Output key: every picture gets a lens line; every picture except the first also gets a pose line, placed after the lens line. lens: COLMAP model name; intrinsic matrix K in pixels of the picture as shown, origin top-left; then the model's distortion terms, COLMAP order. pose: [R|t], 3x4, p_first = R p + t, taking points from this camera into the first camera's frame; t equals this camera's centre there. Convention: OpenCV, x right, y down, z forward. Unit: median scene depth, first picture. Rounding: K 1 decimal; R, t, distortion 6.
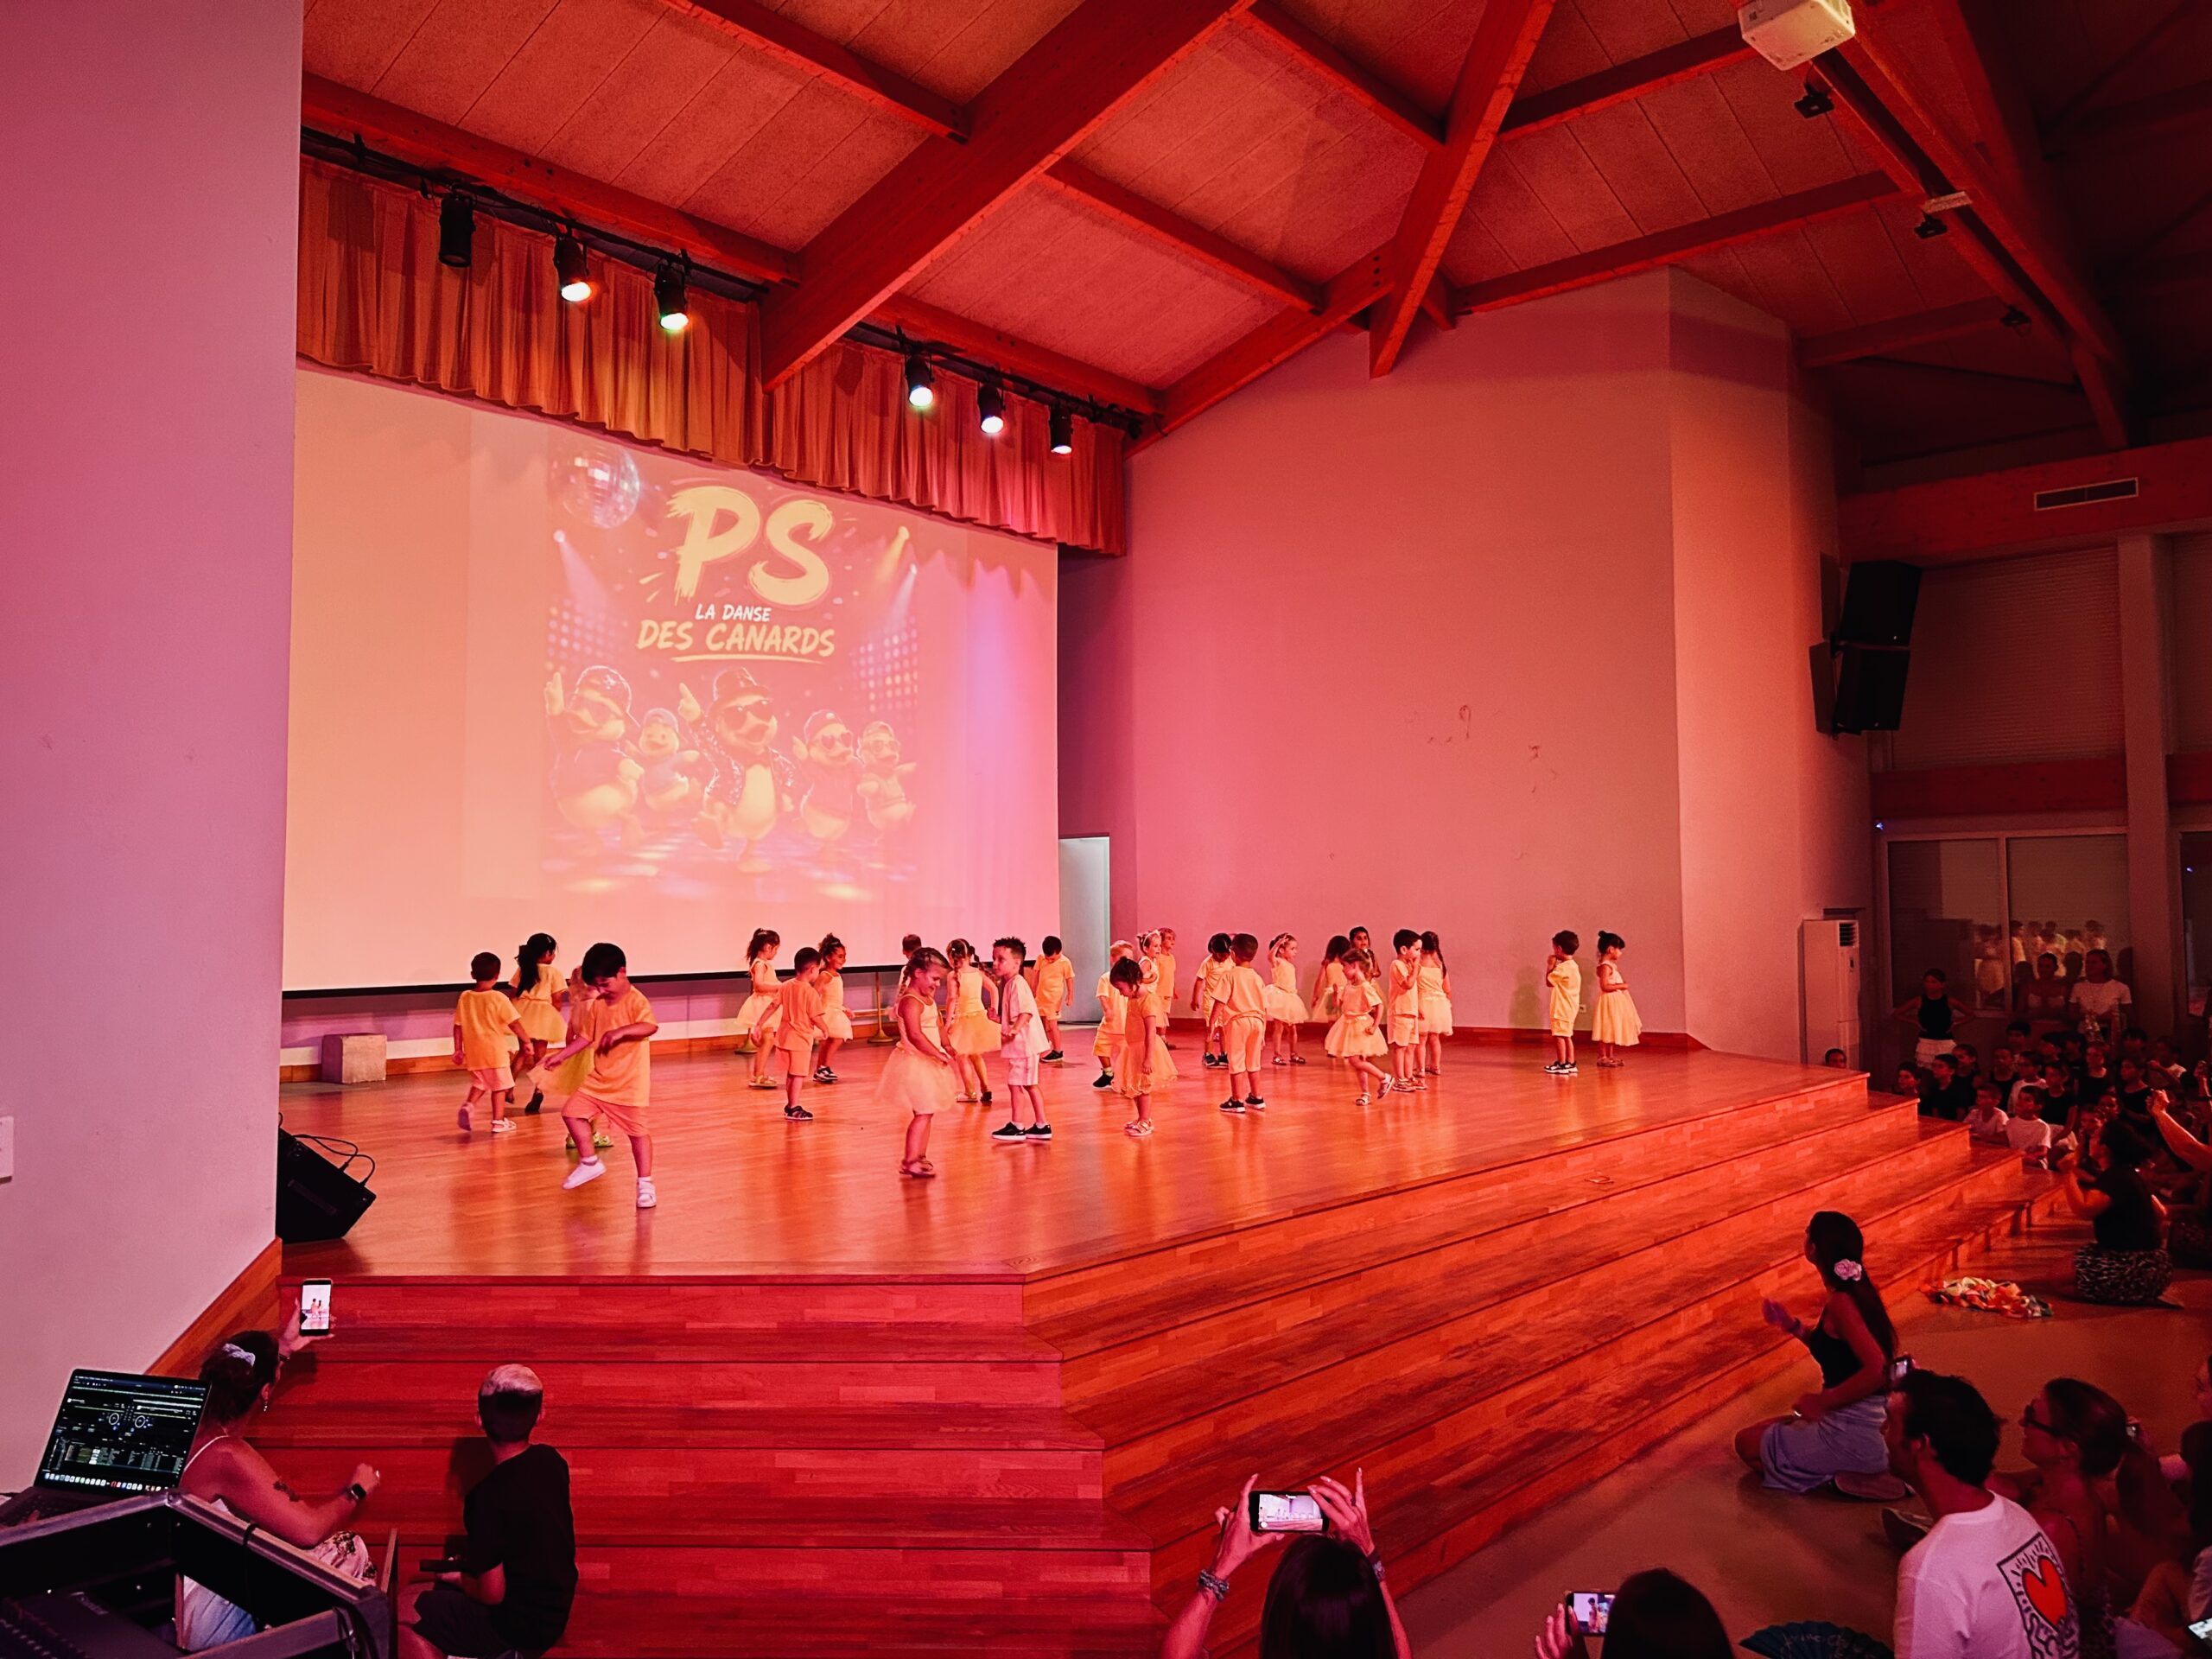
lens RADIAL K [[1658.4, 0, 1097.4], [0, 1658.4, 820.5], [0, 0, 1]] dist [0.026013, -0.036227]
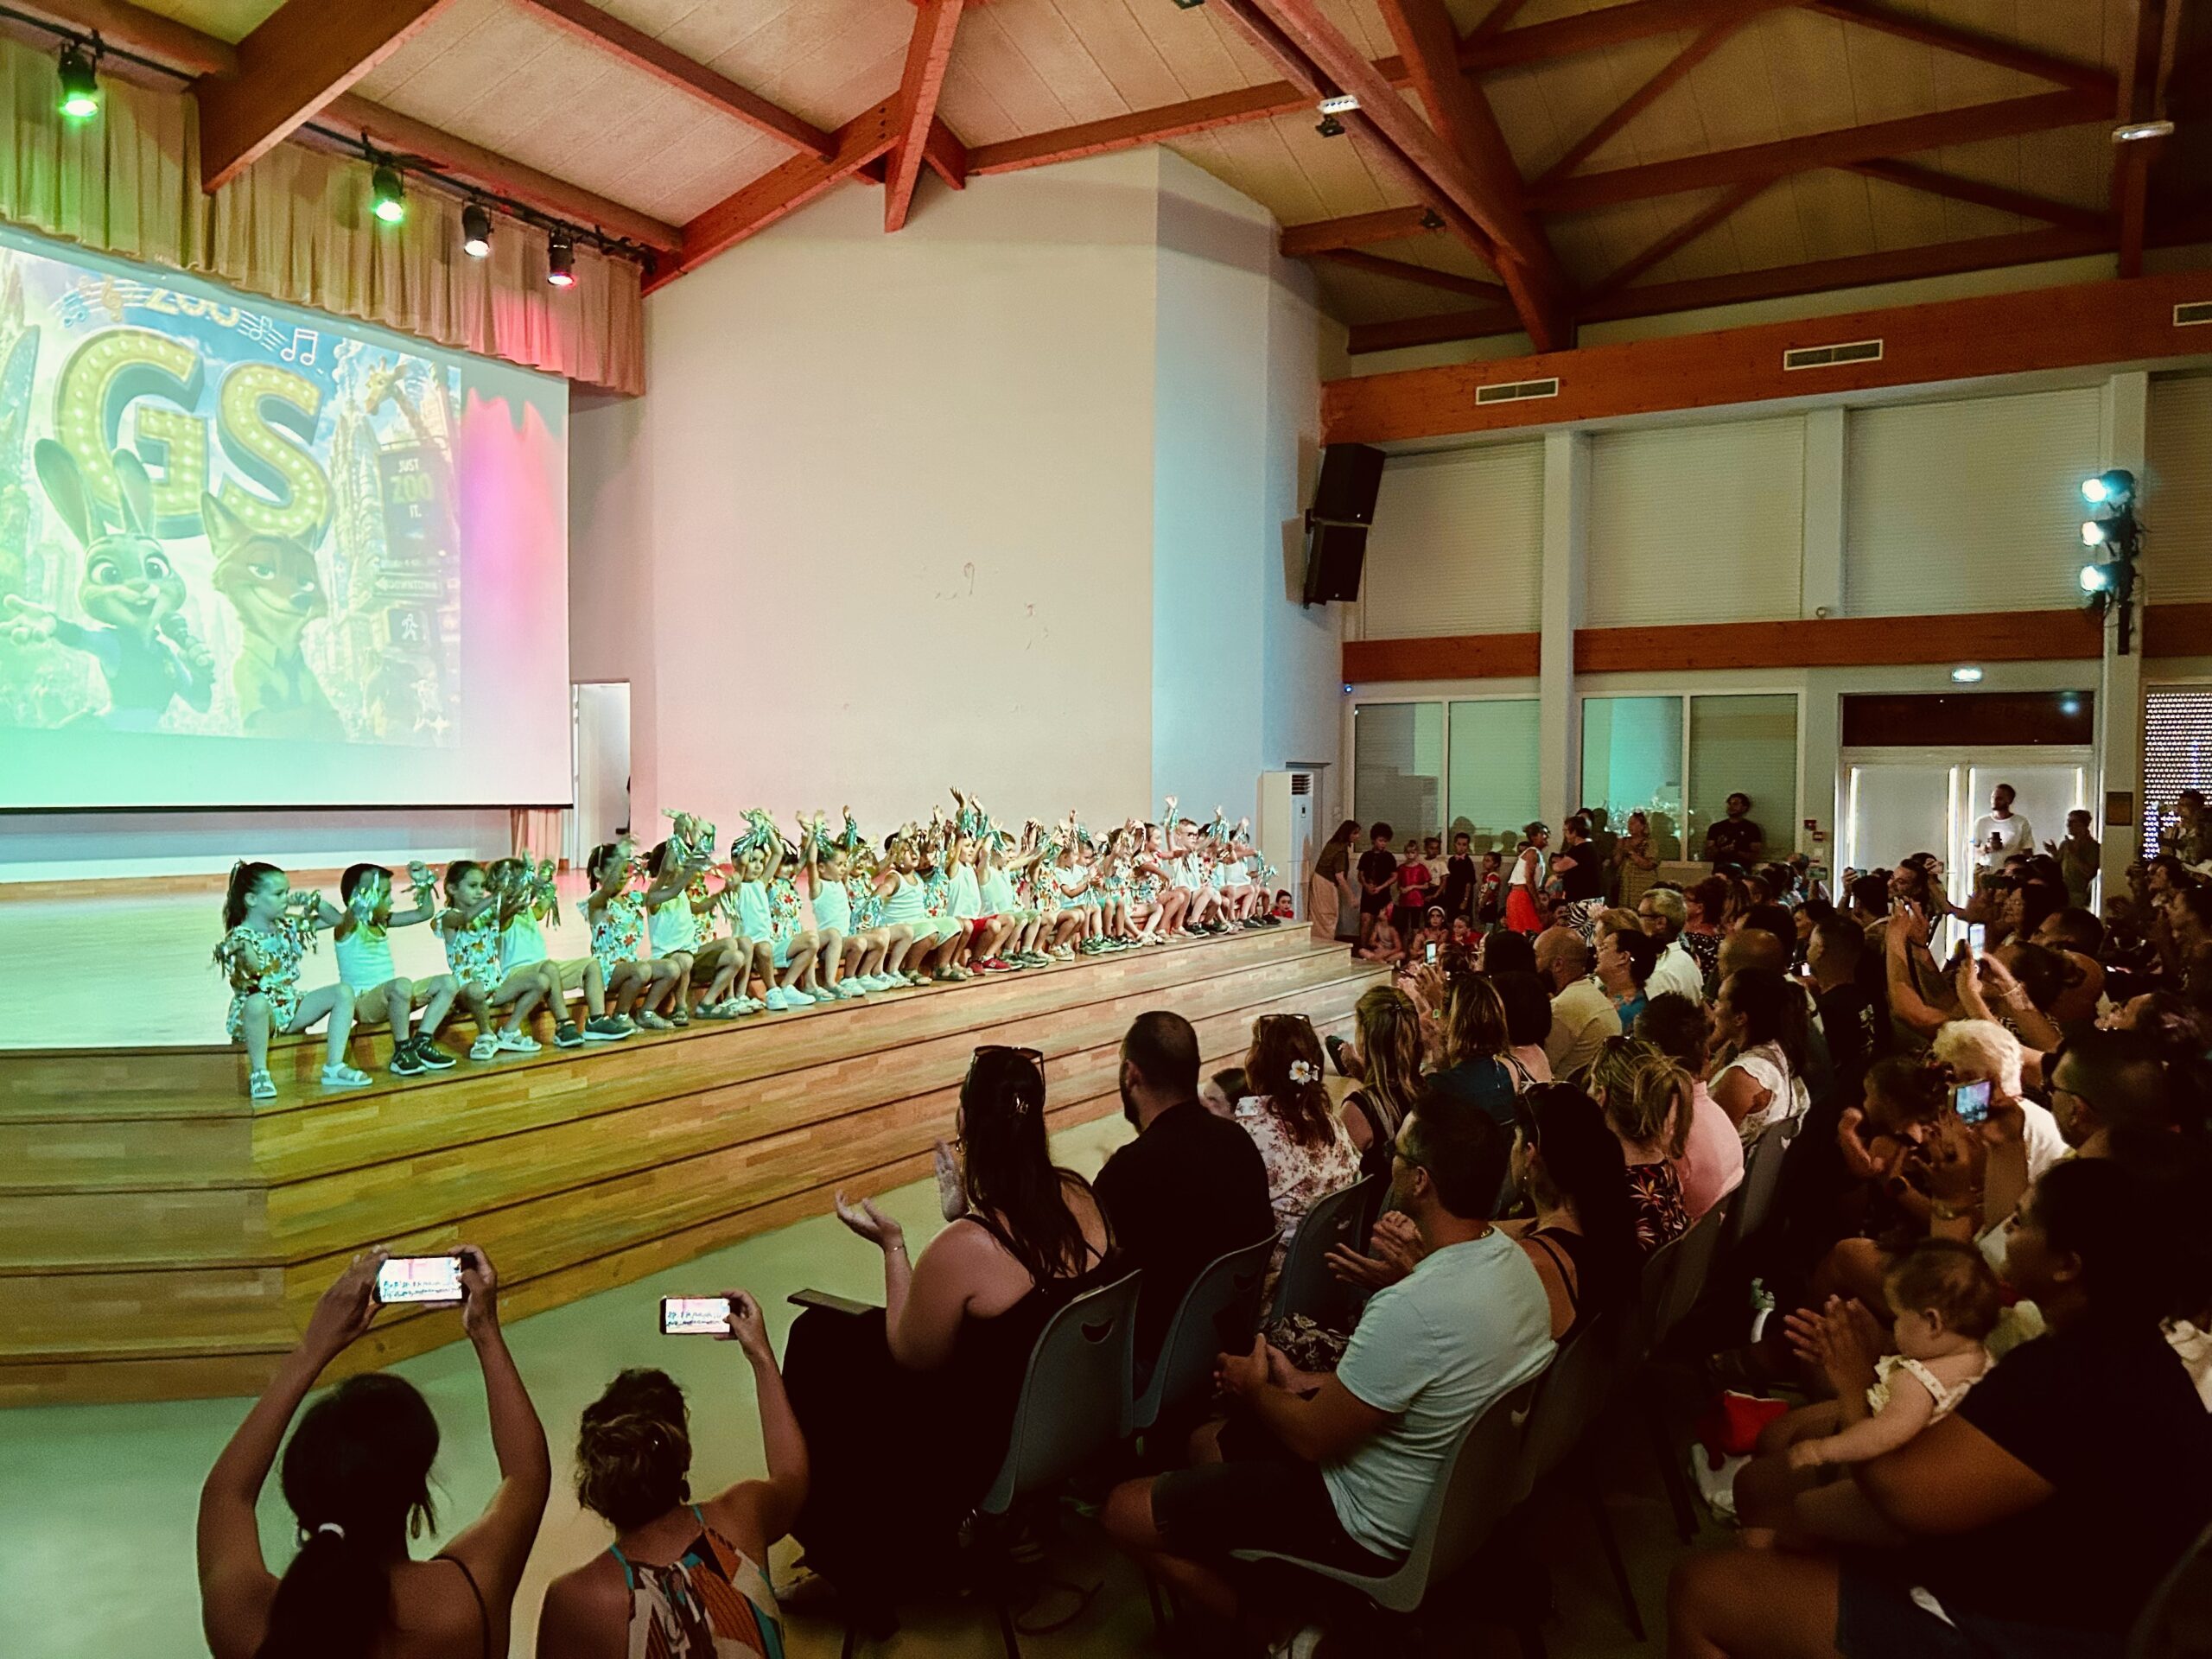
lens RADIAL K [[1652.5, 0, 1123.9], [0, 1652.5, 837.2], [0, 0, 1]] dist [0.026836, -0.047088]
pose [[0.977388, 0.004244, 0.211411, 0.115990], [-0.022578, 0.996178, 0.084383, 0.015766], [-0.210245, -0.087248, 0.973748, -0.057928]]
